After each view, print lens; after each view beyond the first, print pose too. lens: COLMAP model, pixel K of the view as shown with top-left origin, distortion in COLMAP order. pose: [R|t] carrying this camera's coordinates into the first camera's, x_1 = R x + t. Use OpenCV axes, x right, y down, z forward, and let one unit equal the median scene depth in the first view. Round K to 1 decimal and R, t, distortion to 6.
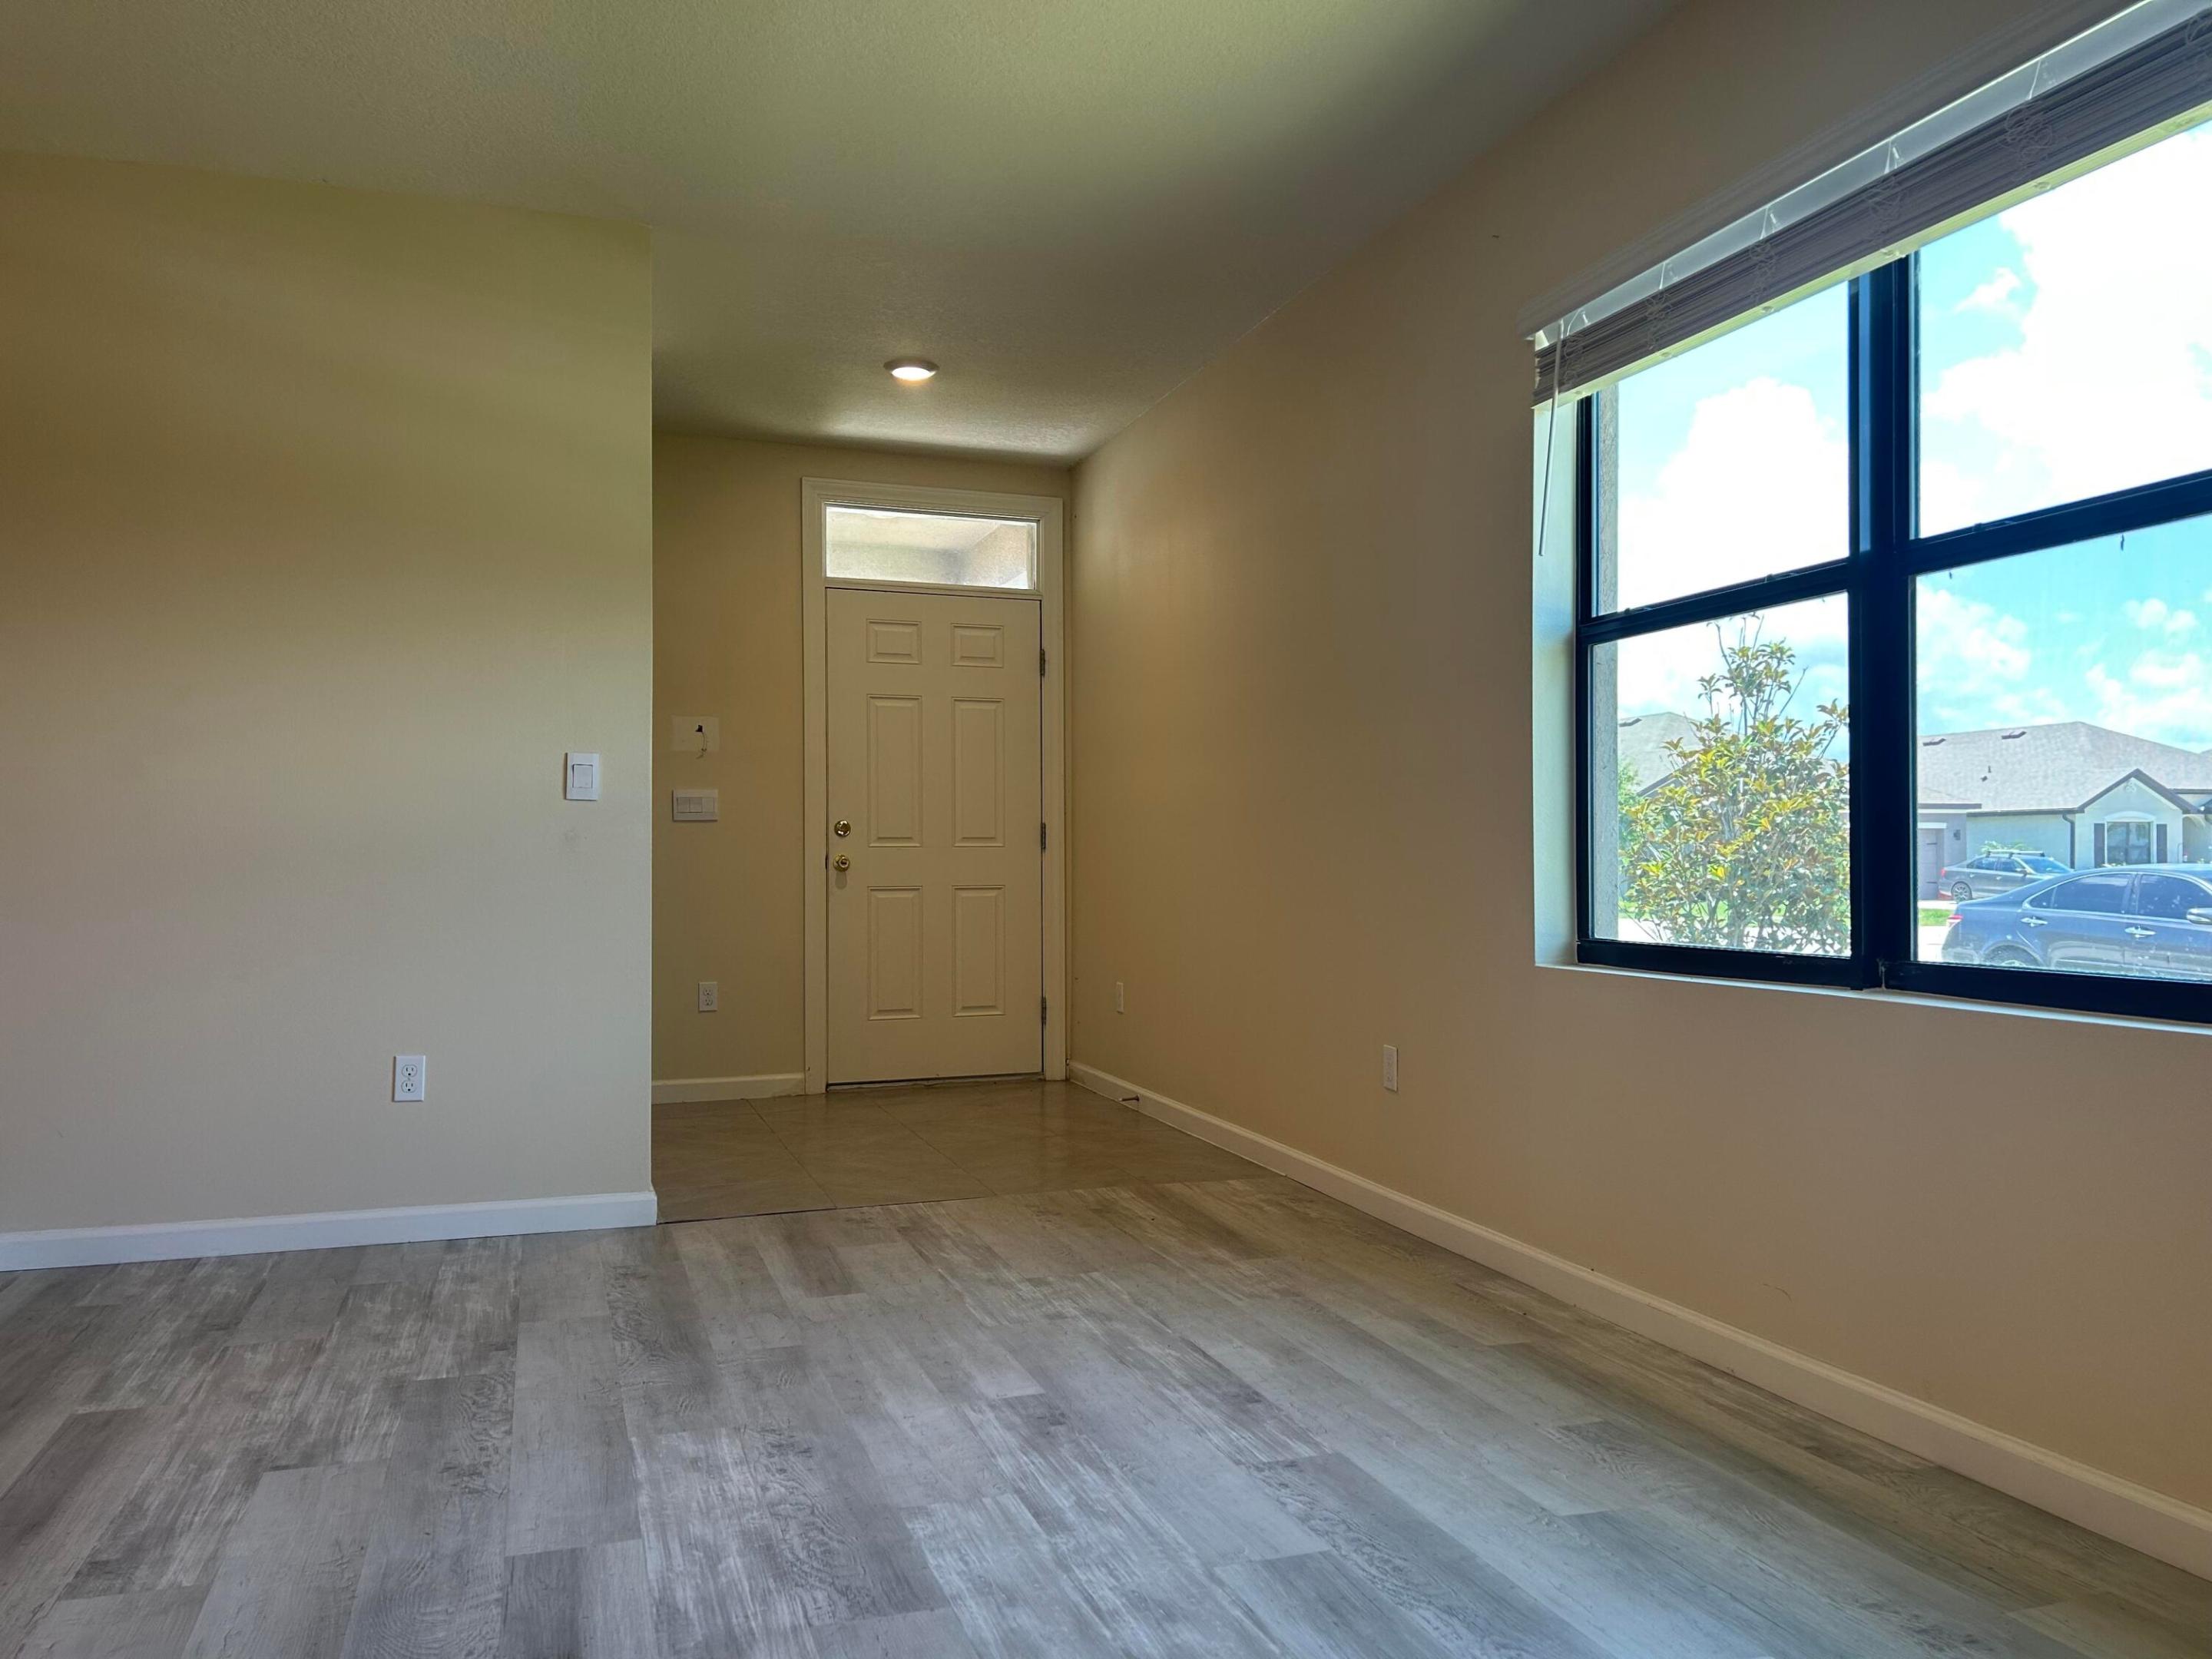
lens RADIAL K [[1661.1, 0, 1118.7], [0, 1661.1, 828.1], [0, 0, 1]] dist [0.058065, -0.055528]
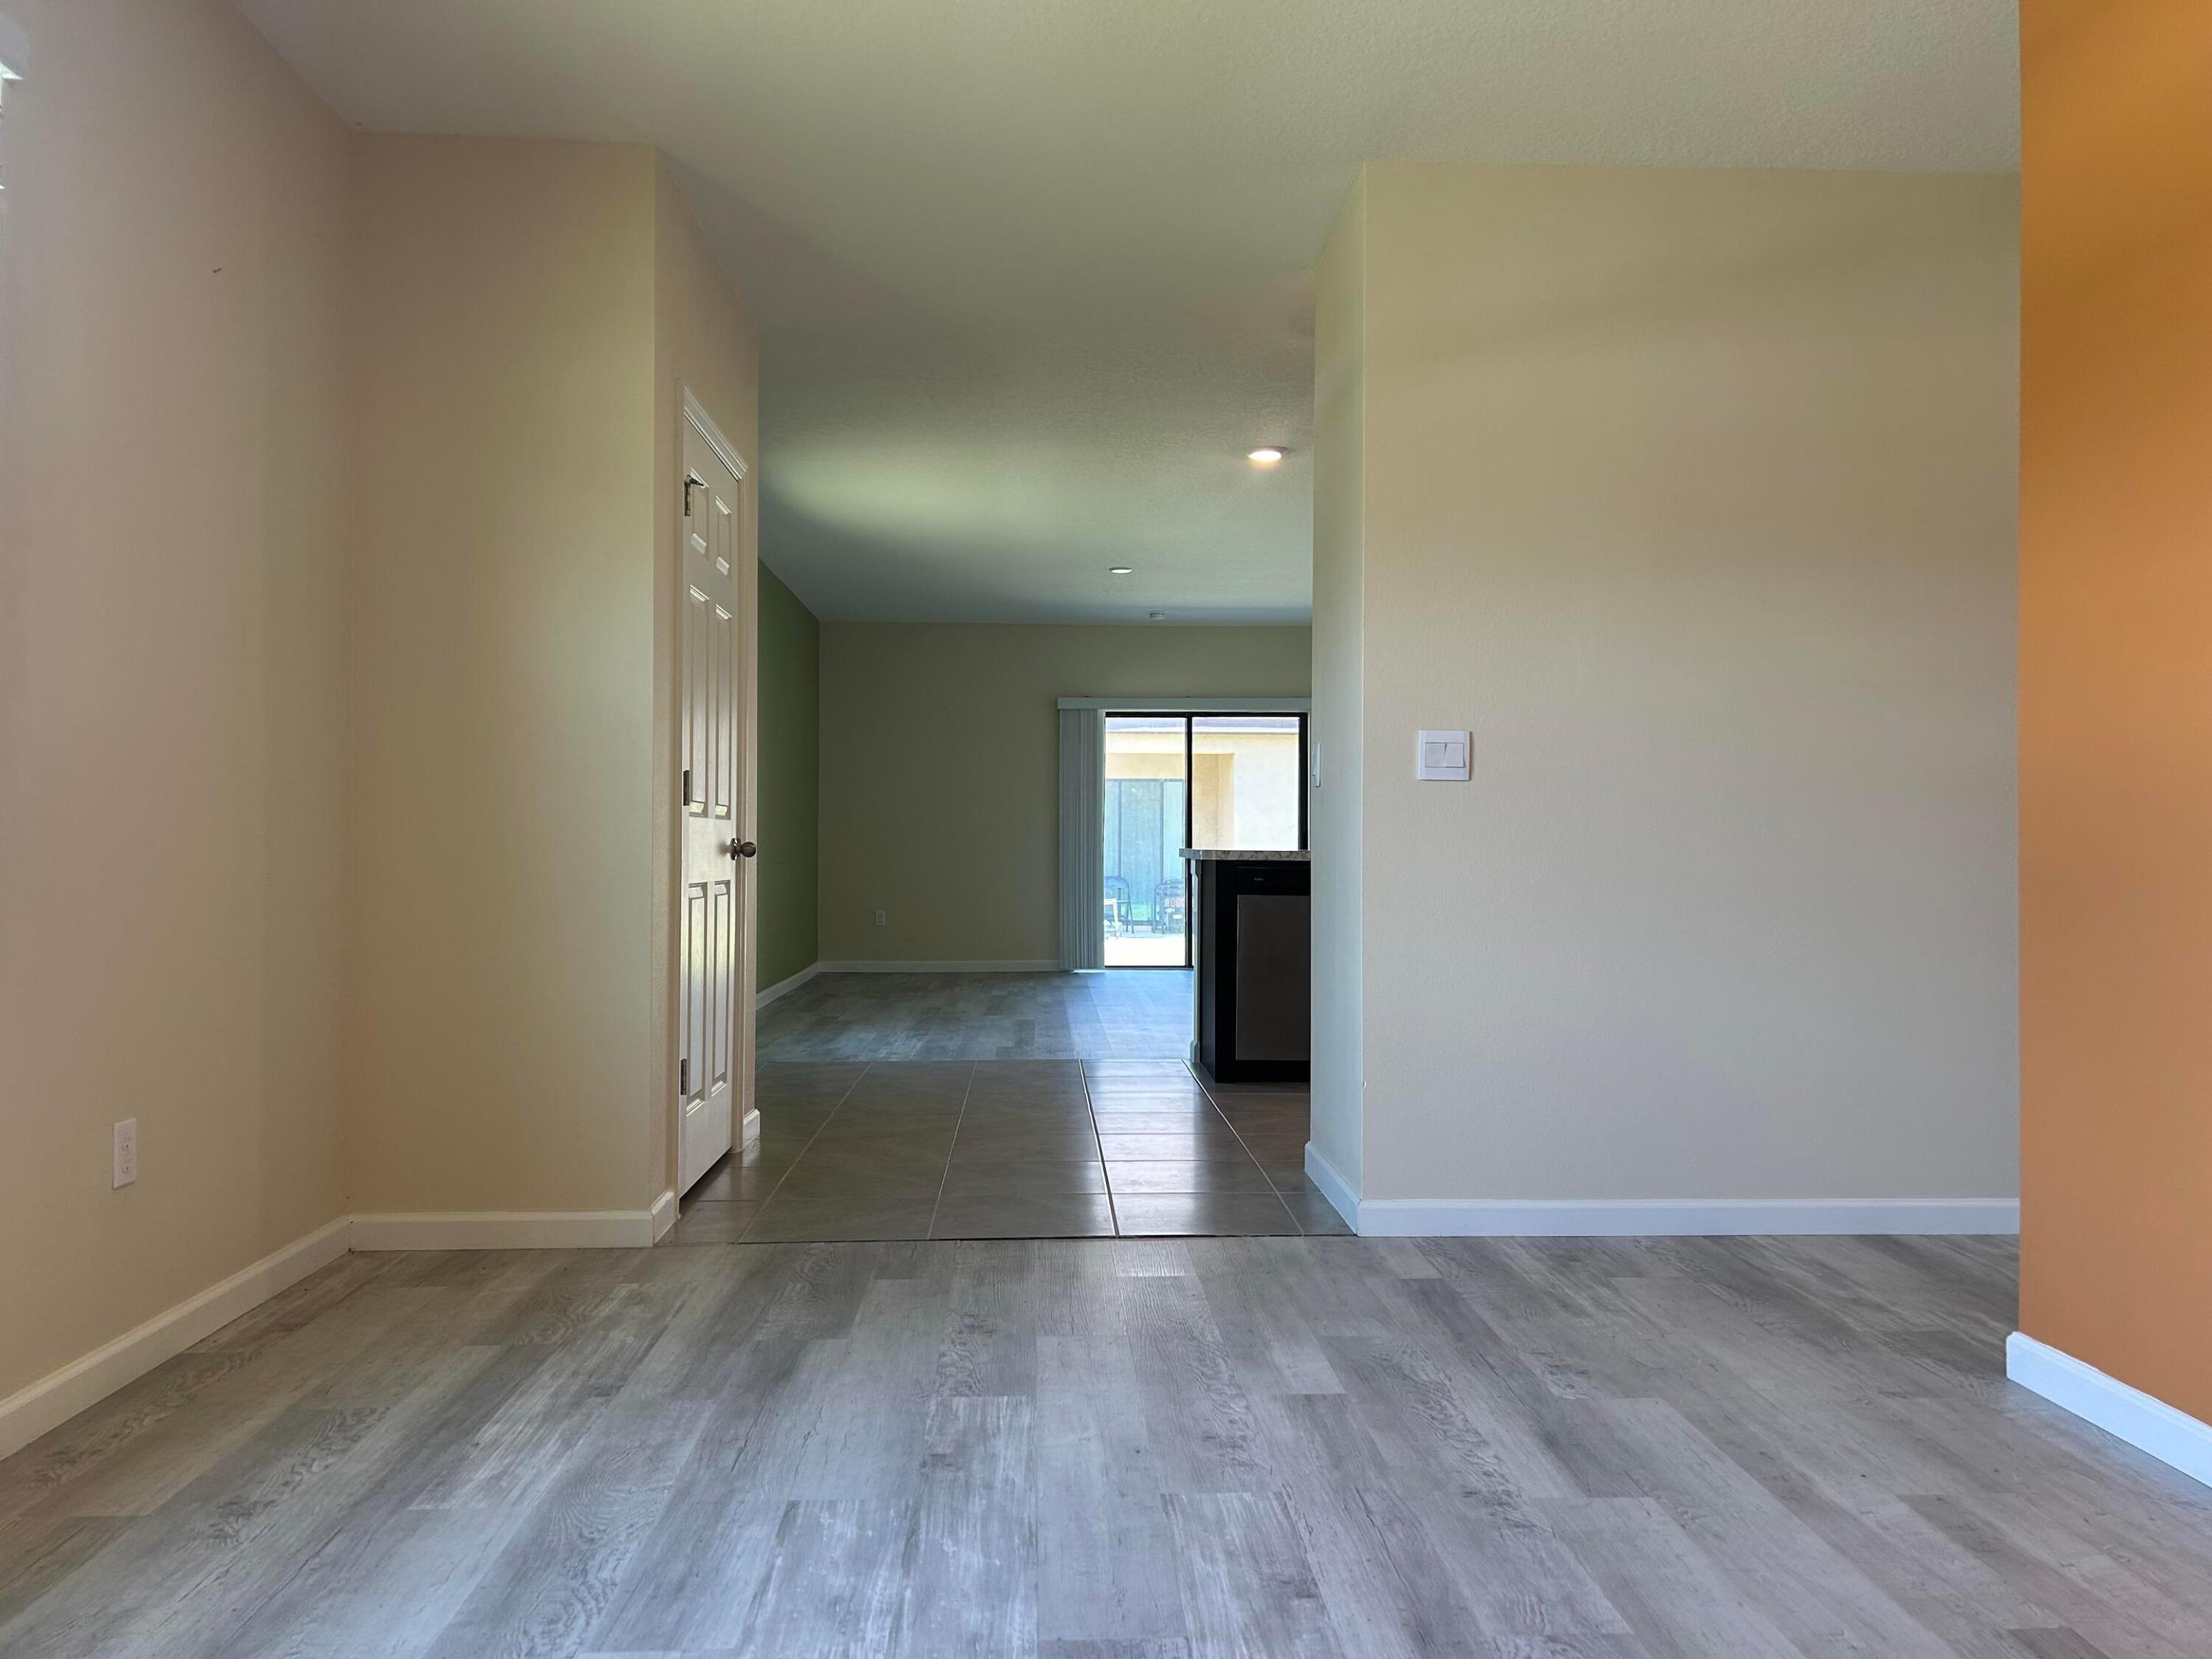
lens RADIAL K [[1661.1, 0, 1117.0], [0, 1661.1, 827.5], [0, 0, 1]] dist [0.058065, -0.055528]
pose [[-0.961108, 0.000805, 0.276171, -0.279564], [-0.008204, 0.999471, -0.031463, 0.026968], [-0.276051, -0.032505, -0.960593, 1.325104]]
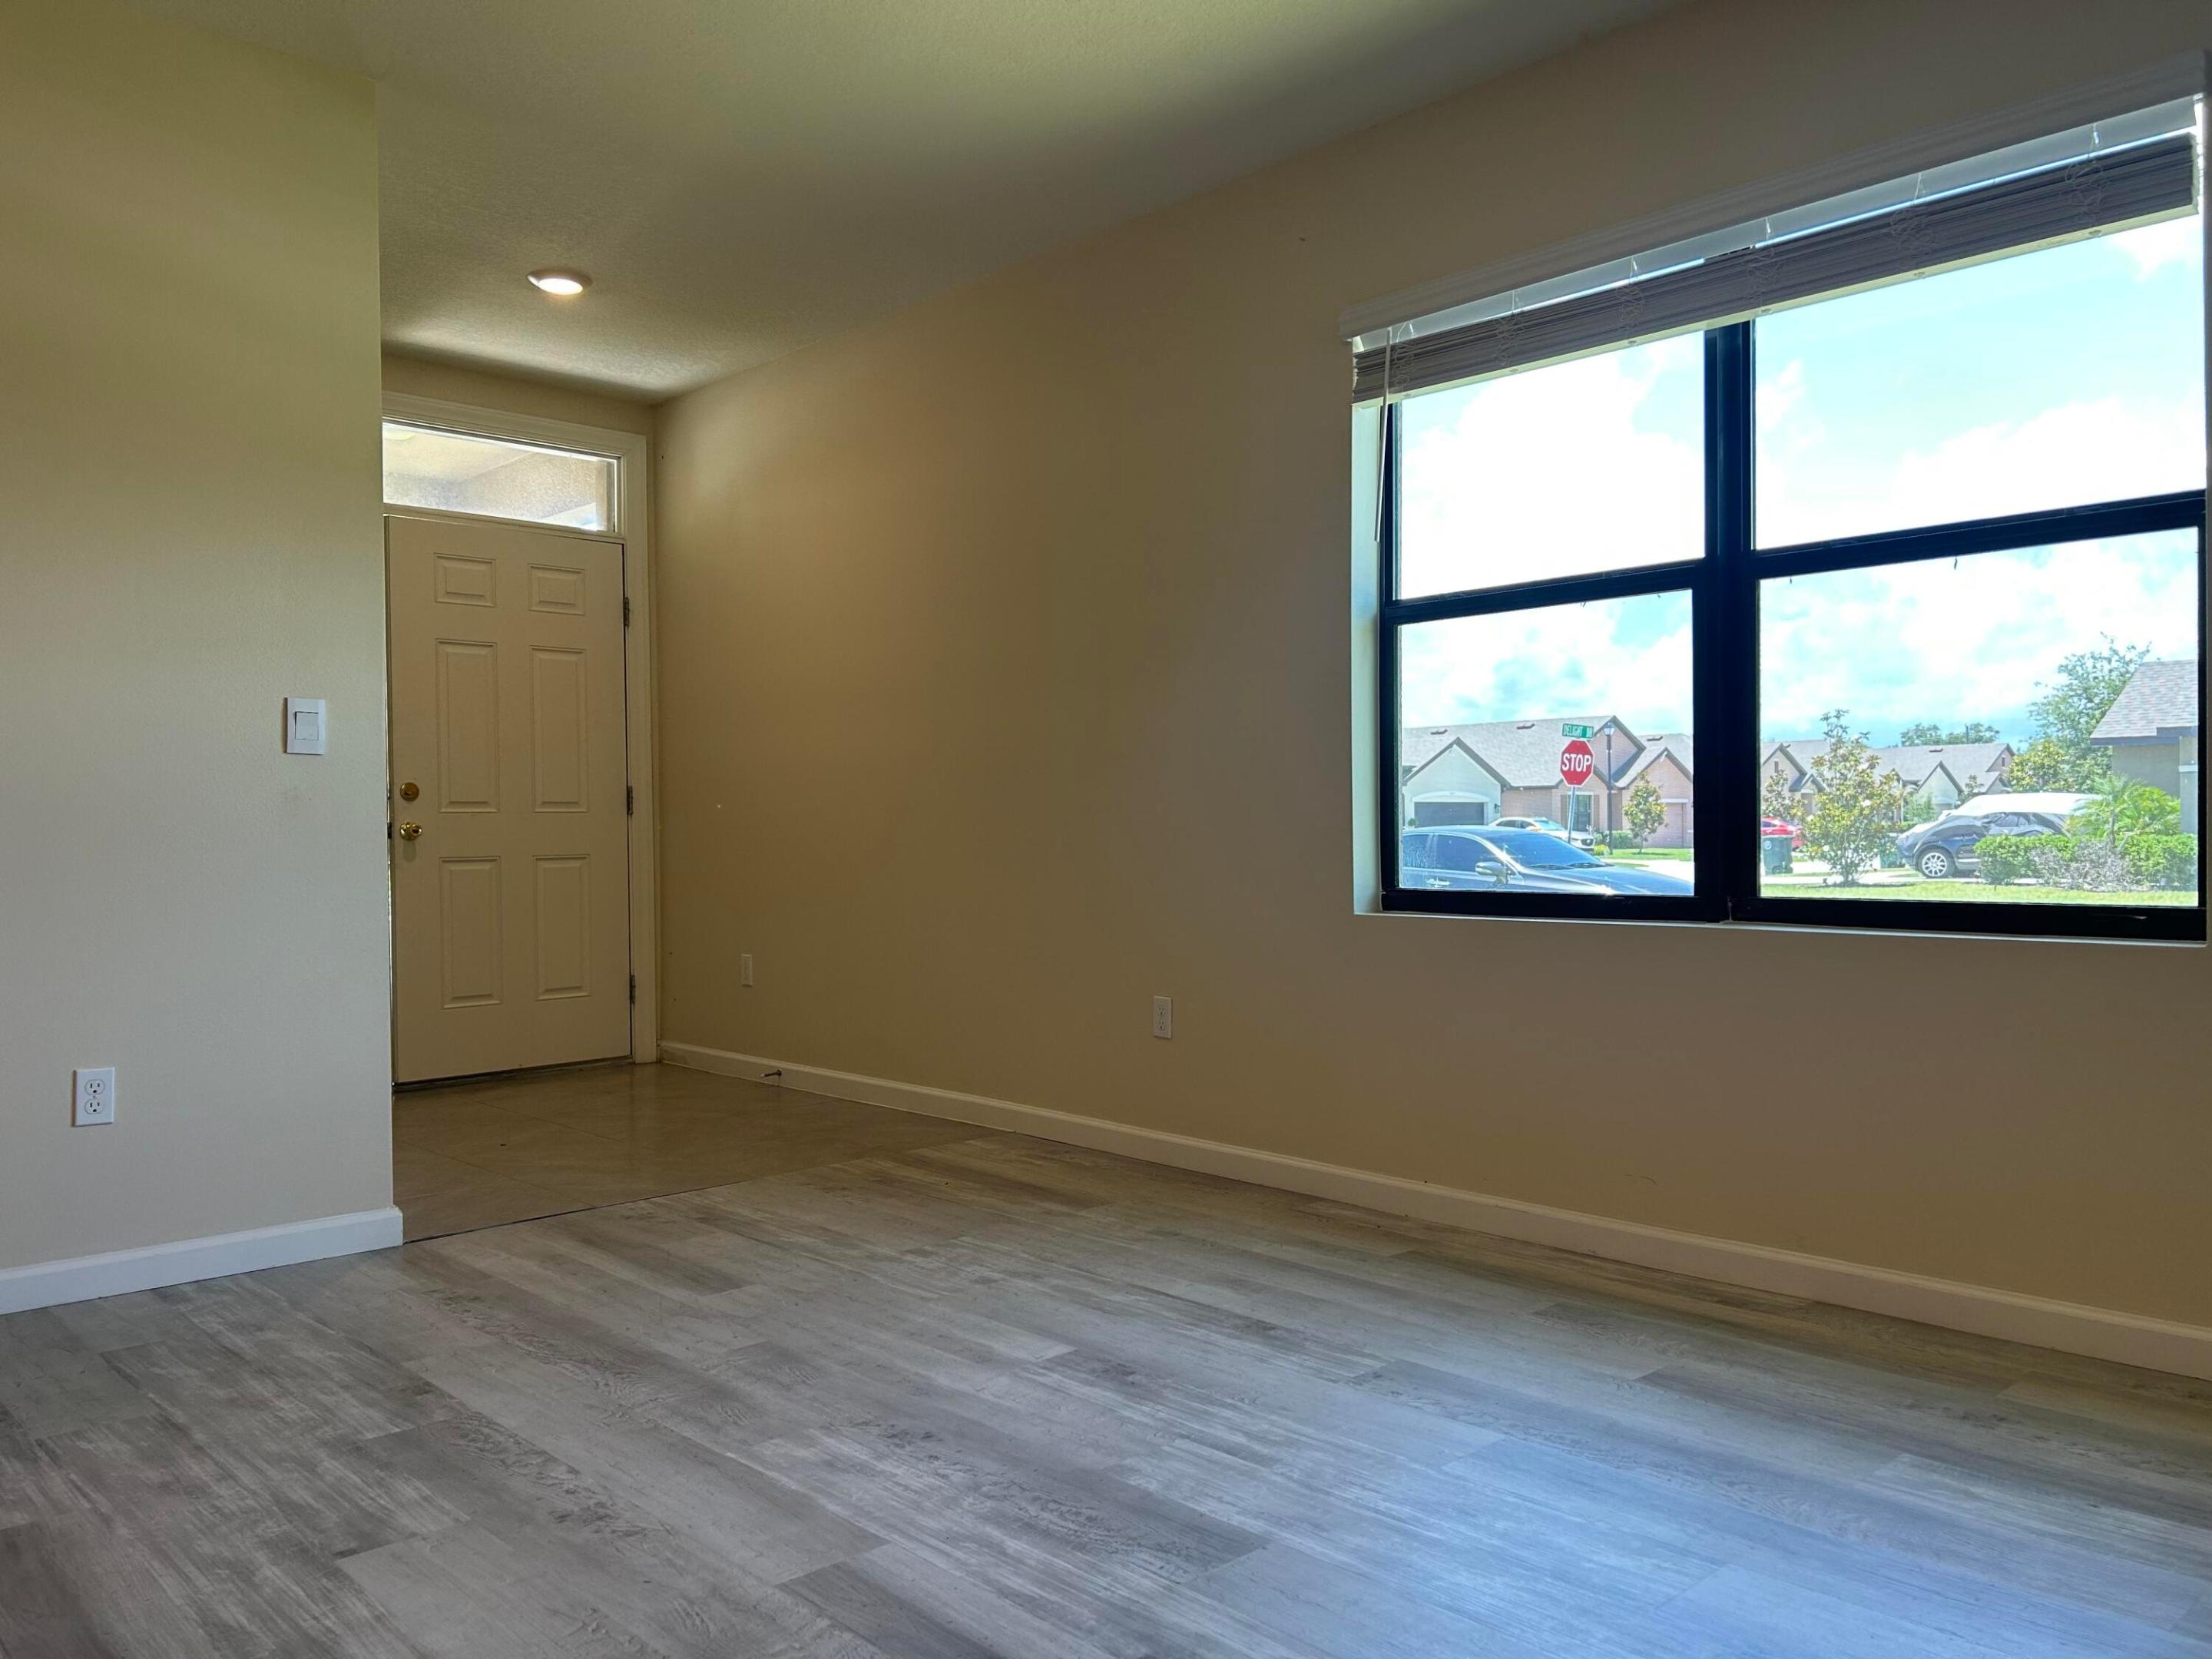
lens RADIAL K [[1661.1, 0, 1119.7], [0, 1661.1, 834.5], [0, 0, 1]] dist [0.058065, -0.055528]
pose [[0.909342, -0.008384, 0.415964, -0.423793], [-0.000863, 0.999757, 0.022037, 0.006771], [-0.416048, -0.020398, 0.909114, 0.082366]]
